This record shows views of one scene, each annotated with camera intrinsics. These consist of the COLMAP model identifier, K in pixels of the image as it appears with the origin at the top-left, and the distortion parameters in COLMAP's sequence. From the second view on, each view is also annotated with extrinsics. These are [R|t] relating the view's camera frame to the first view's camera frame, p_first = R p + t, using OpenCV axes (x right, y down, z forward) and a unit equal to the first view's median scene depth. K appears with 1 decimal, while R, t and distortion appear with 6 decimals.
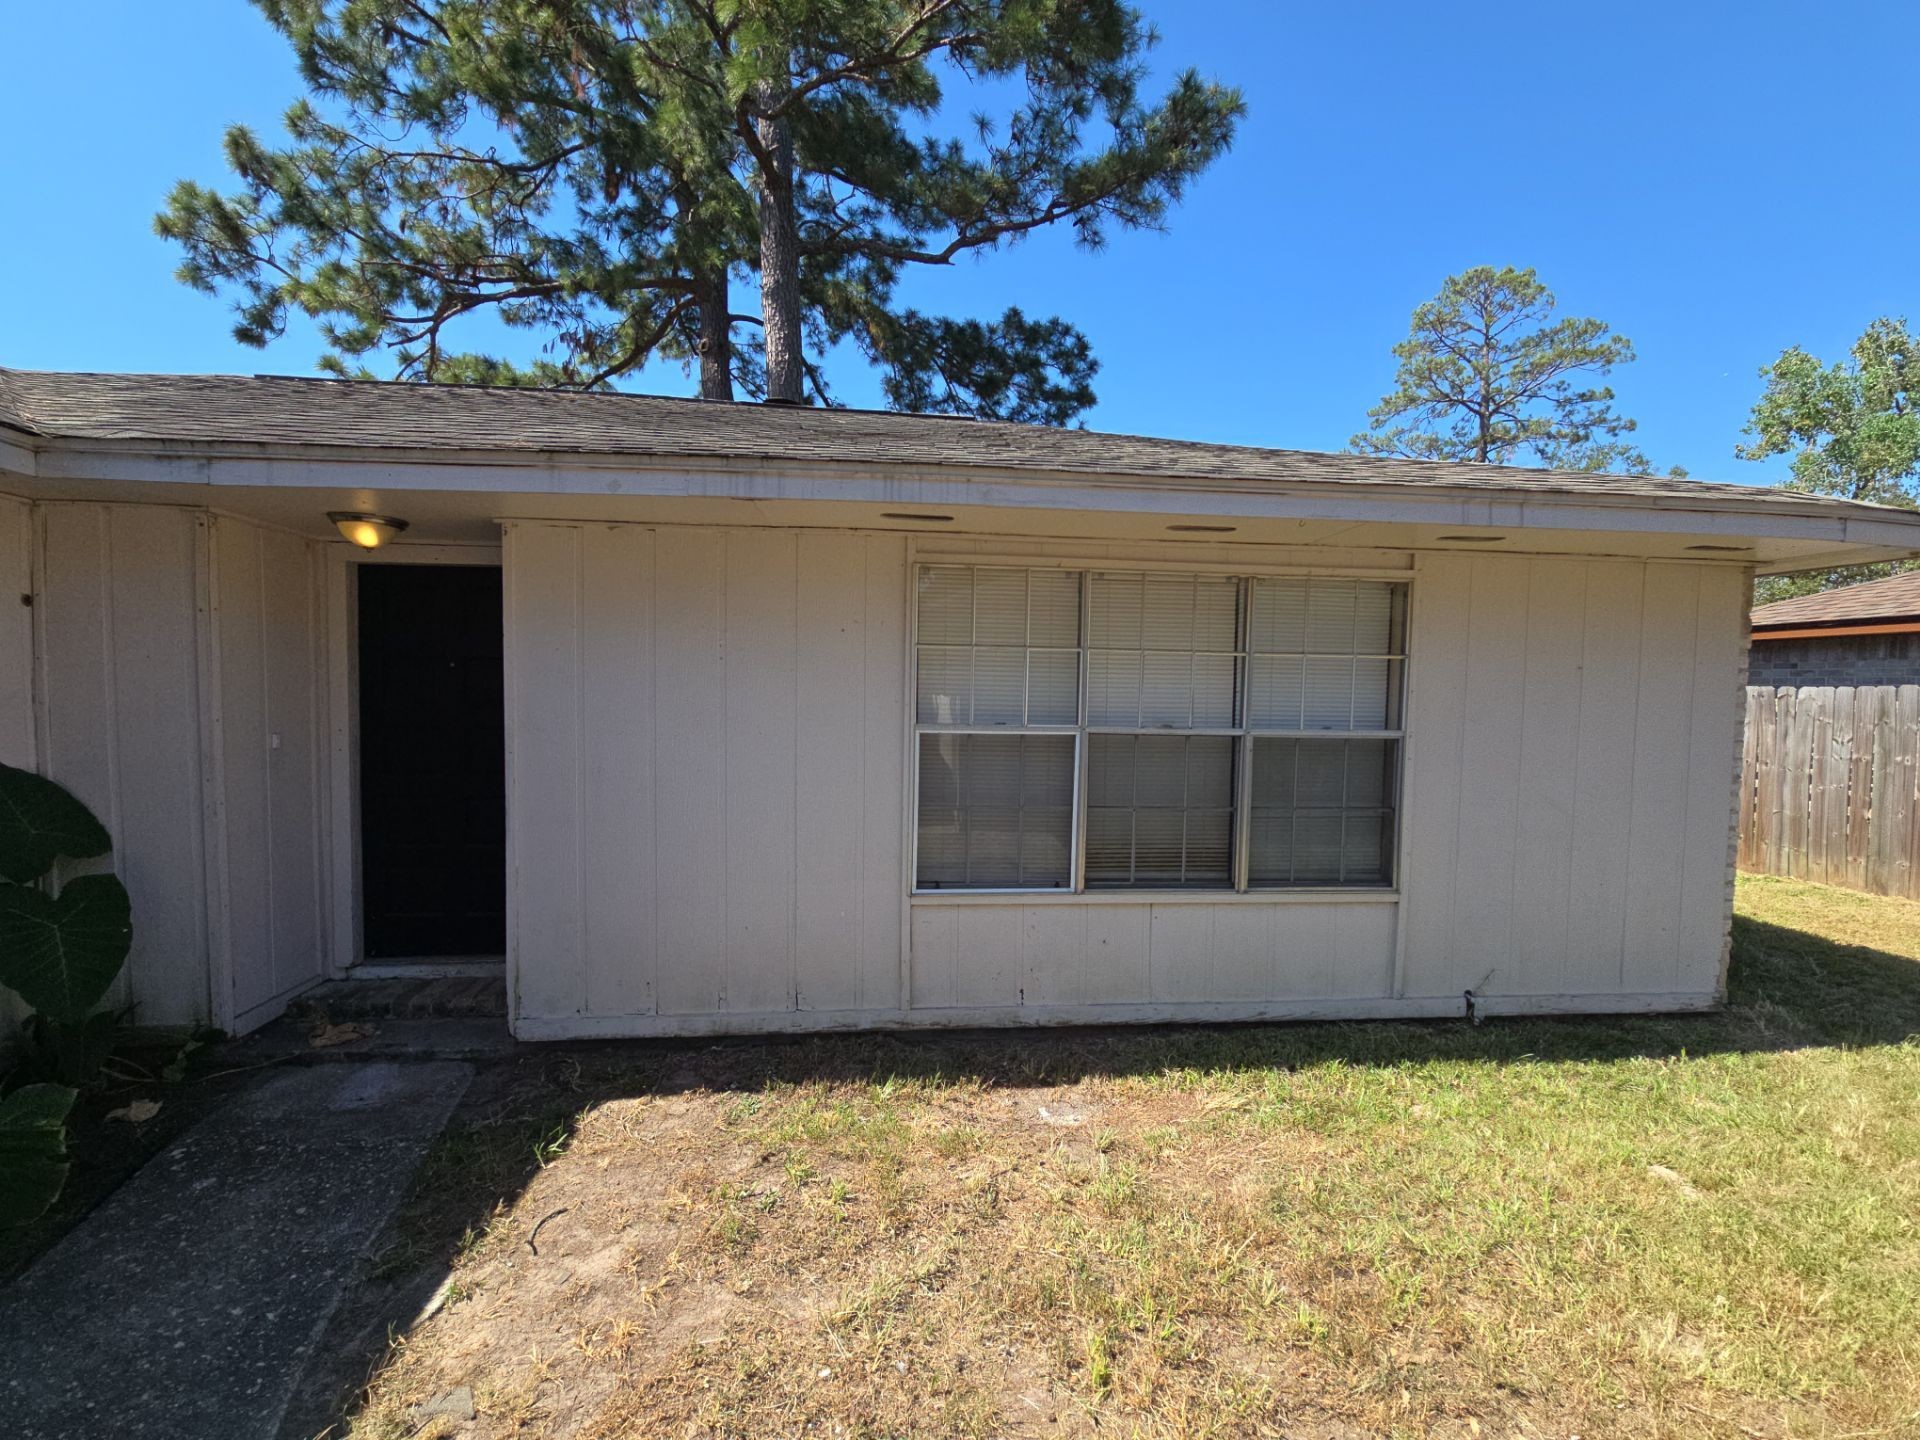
lens RADIAL K [[780.3, 0, 954.7], [0, 780.3, 723.5], [0, 0, 1]] dist [0.008905, -0.007552]
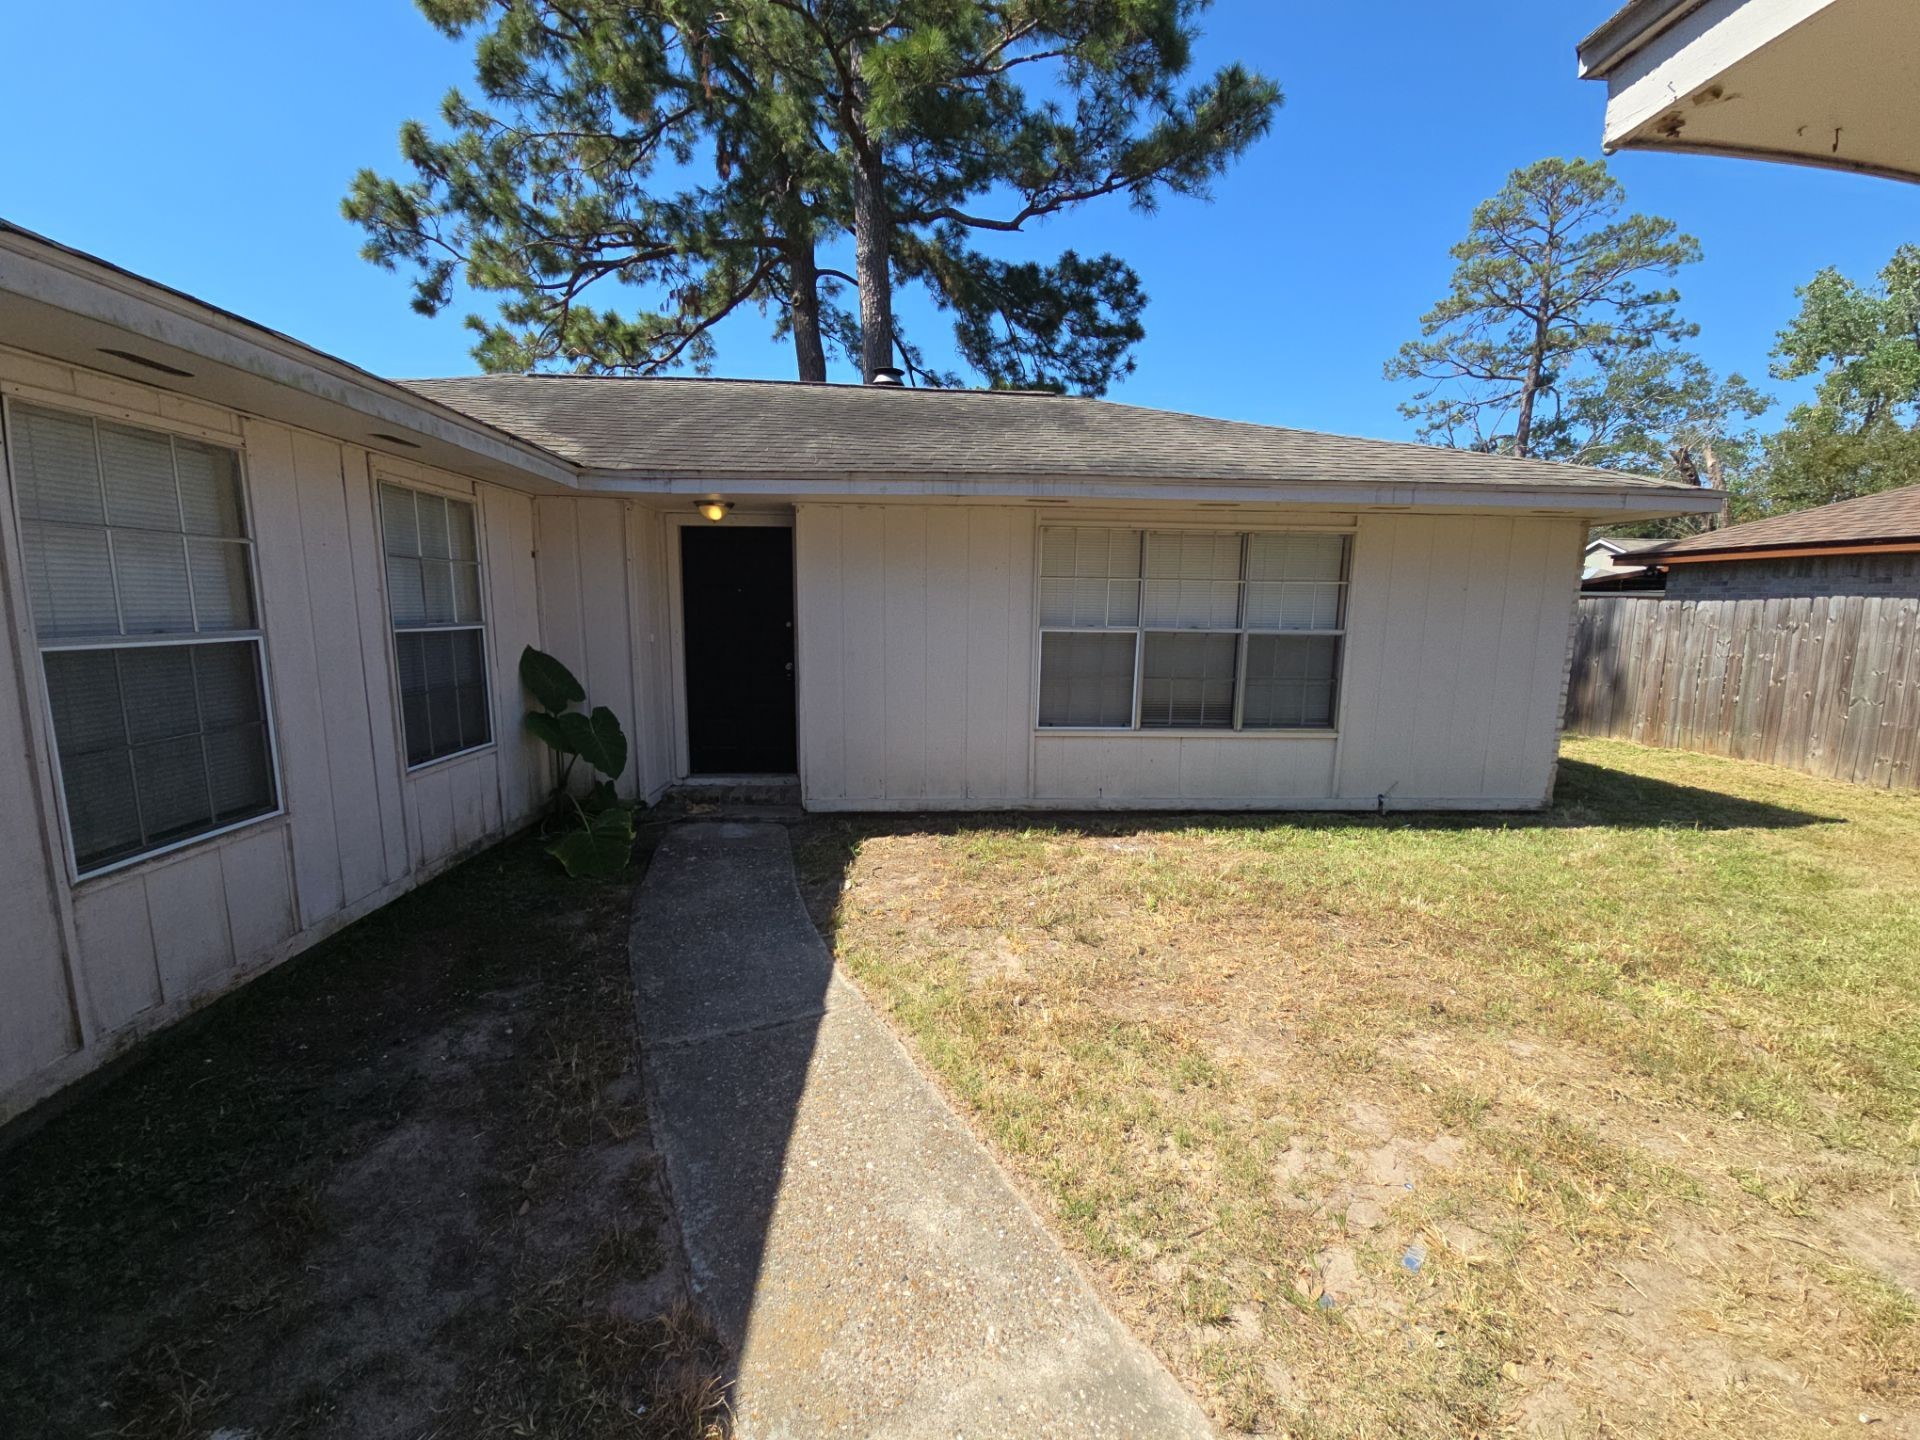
lens RADIAL K [[780.3, 0, 958.8], [0, 780.3, 723.7], [0, 0, 1]] dist [0.008905, -0.007552]
pose [[0.999297, 0.001402, -0.037455, -0.070060], [0.002484, 0.994625, 0.103516, 0.015209], [0.037399, -0.103537, 0.993922, -0.293567]]
